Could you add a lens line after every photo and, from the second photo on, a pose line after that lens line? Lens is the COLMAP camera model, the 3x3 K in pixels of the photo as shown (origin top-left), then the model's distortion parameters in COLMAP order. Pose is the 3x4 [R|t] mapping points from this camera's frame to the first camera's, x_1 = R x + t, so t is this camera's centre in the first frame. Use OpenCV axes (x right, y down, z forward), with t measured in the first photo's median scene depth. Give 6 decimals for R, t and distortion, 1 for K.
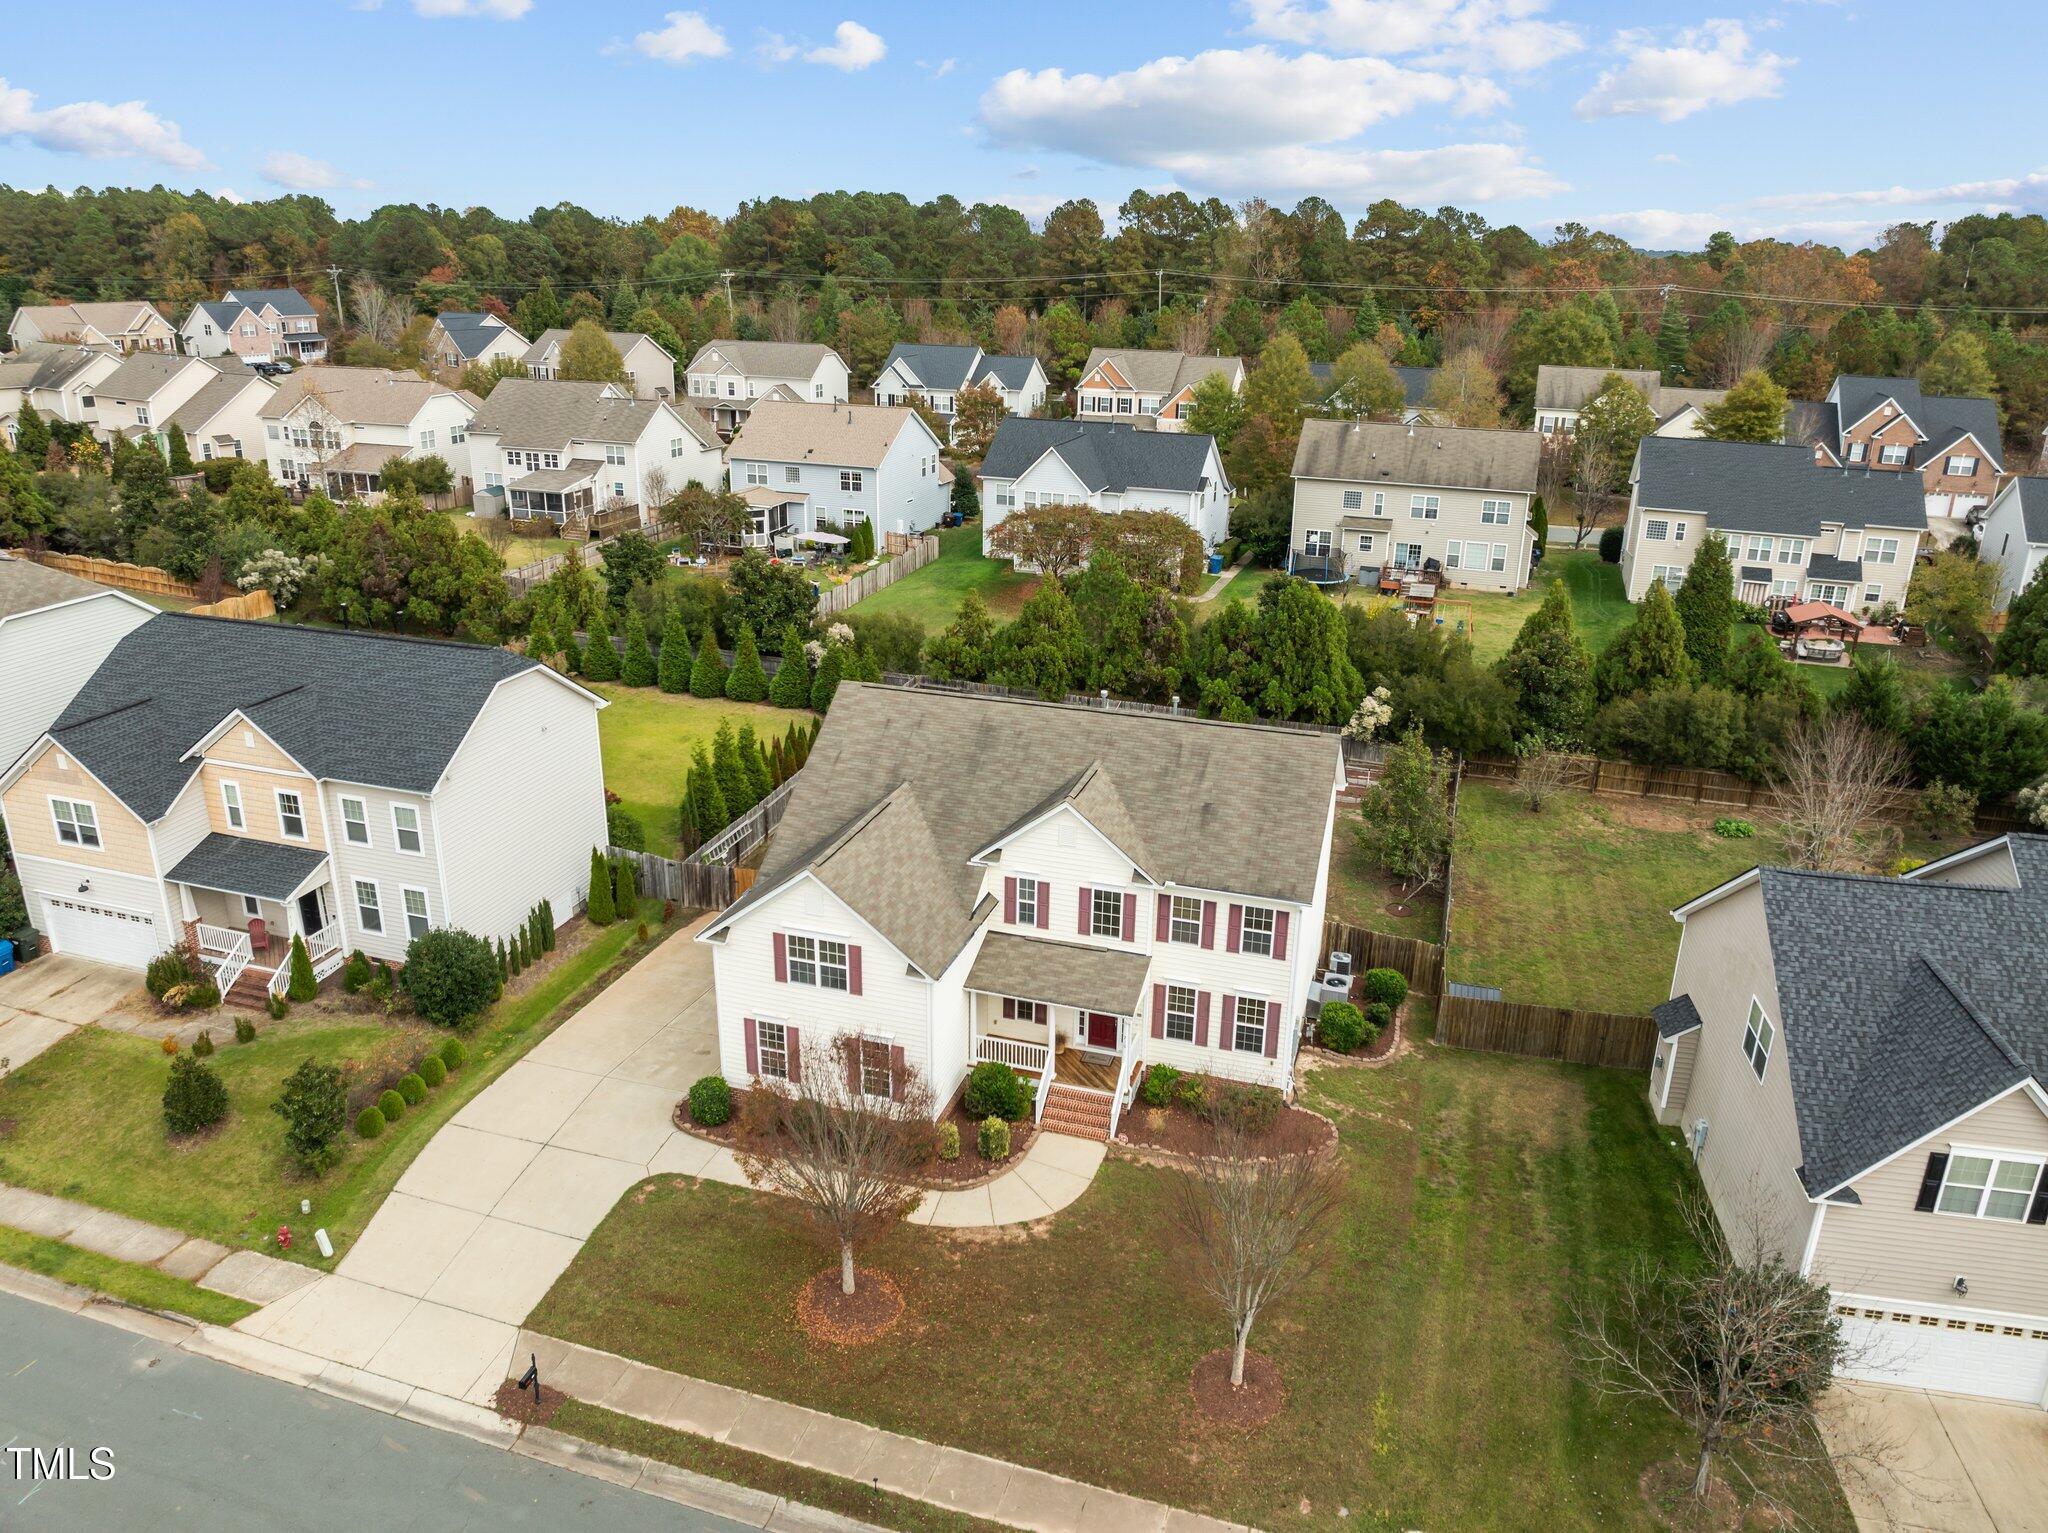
lens RADIAL K [[1428.5, 0, 1024.0], [0, 1428.5, 766.5], [0, 0, 1]] dist [-0.039495, -0.002404]
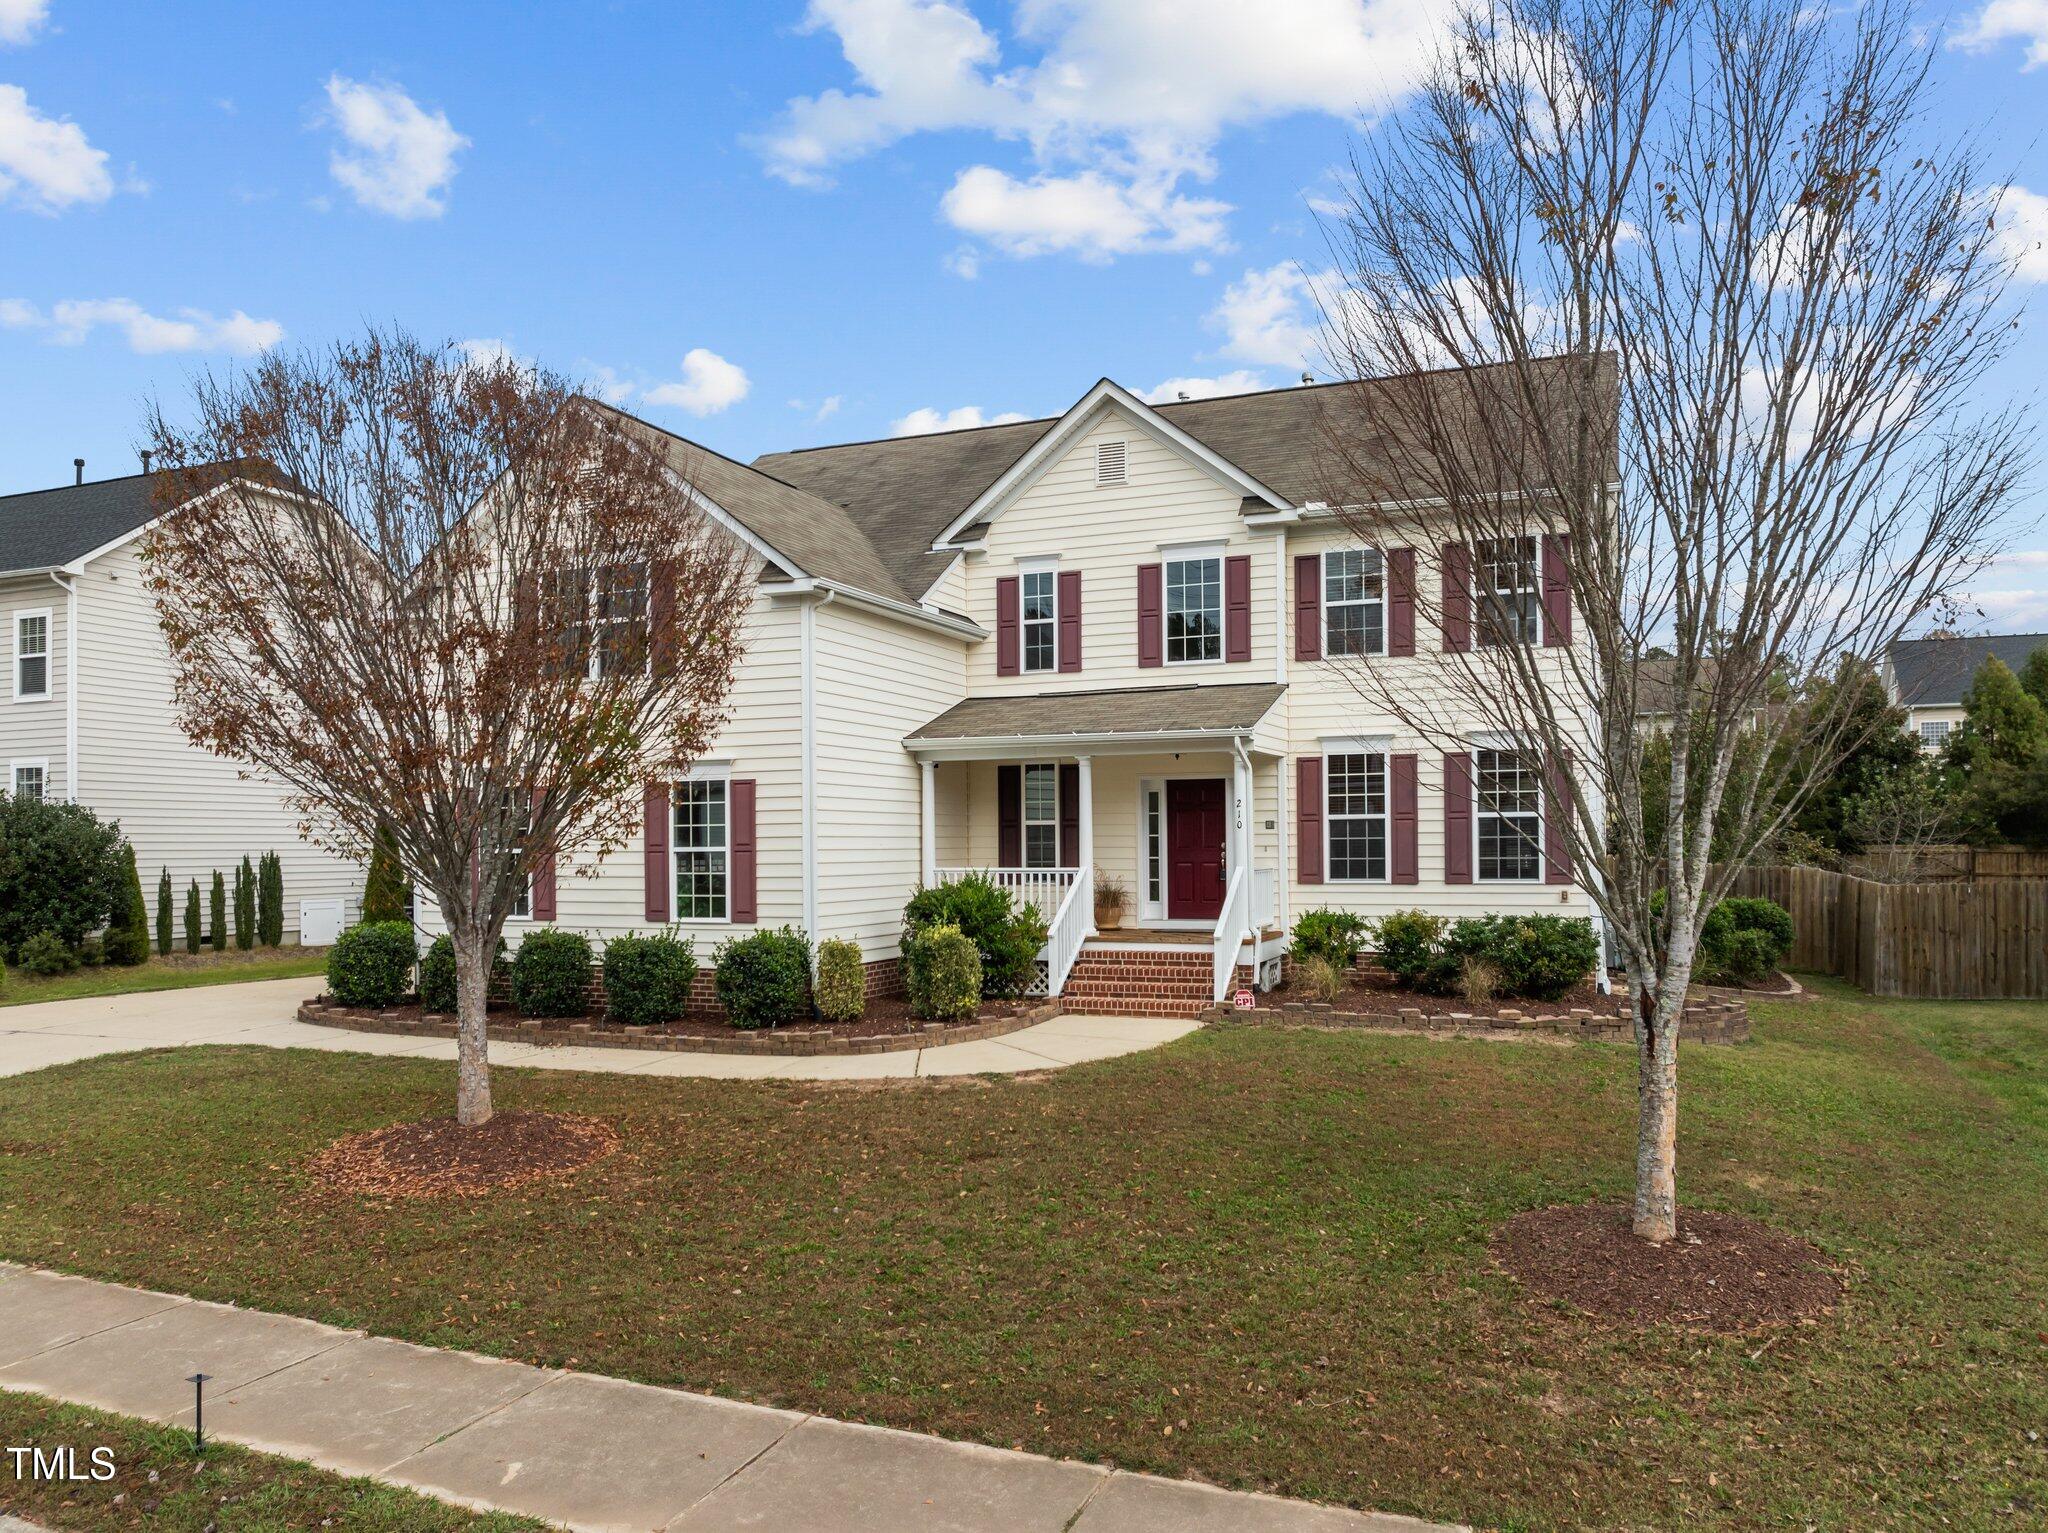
lens RADIAL K [[1486.9, 0, 1013.9], [0, 1486.9, 810.7], [0, 0, 1]] dist [0.010619, 0.001402]
pose [[0.995817, -0.023181, -0.088376, 0.035680], [-0.010286, 0.932684, -0.360549, 0.322490], [0.090784, 0.359950, 0.928544, 0.476756]]
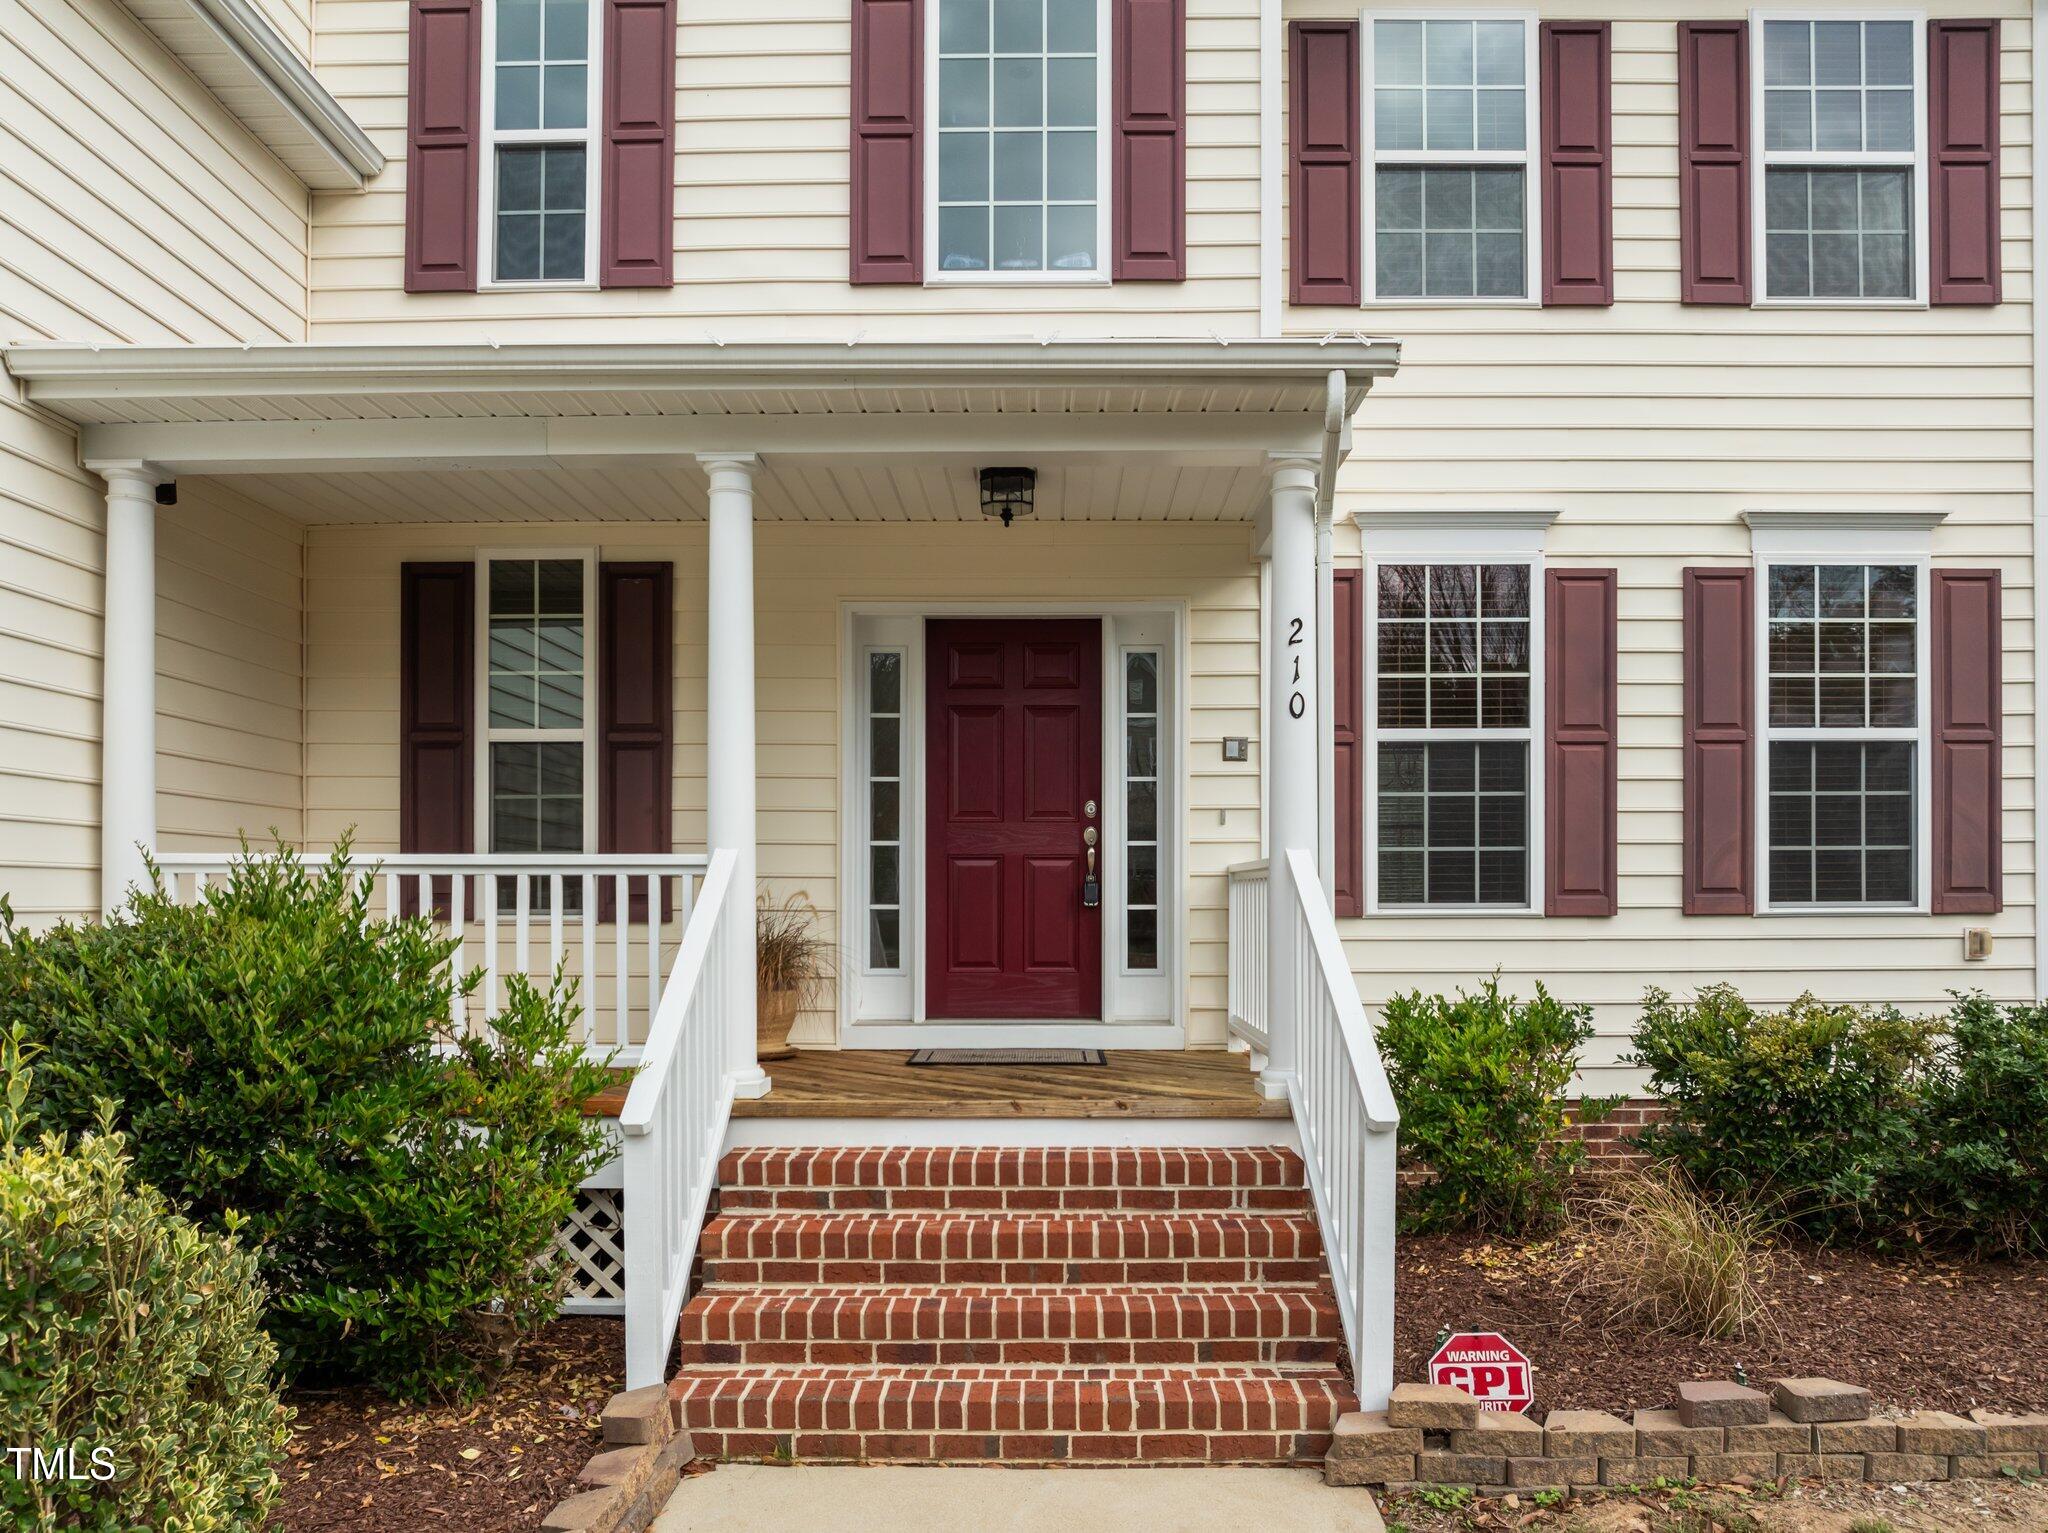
lens RADIAL K [[1478.3, 0, 1022.6], [0, 1478.3, 910.1], [0, 0, 1]] dist [-0.038470, -0.000824]
pose [[0.956634, -0.015405, 0.290886, 0.004633], [0.111676, 0.941694, -0.317396, 0.224304], [-0.269036, 0.336117, 0.902577, 0.781223]]
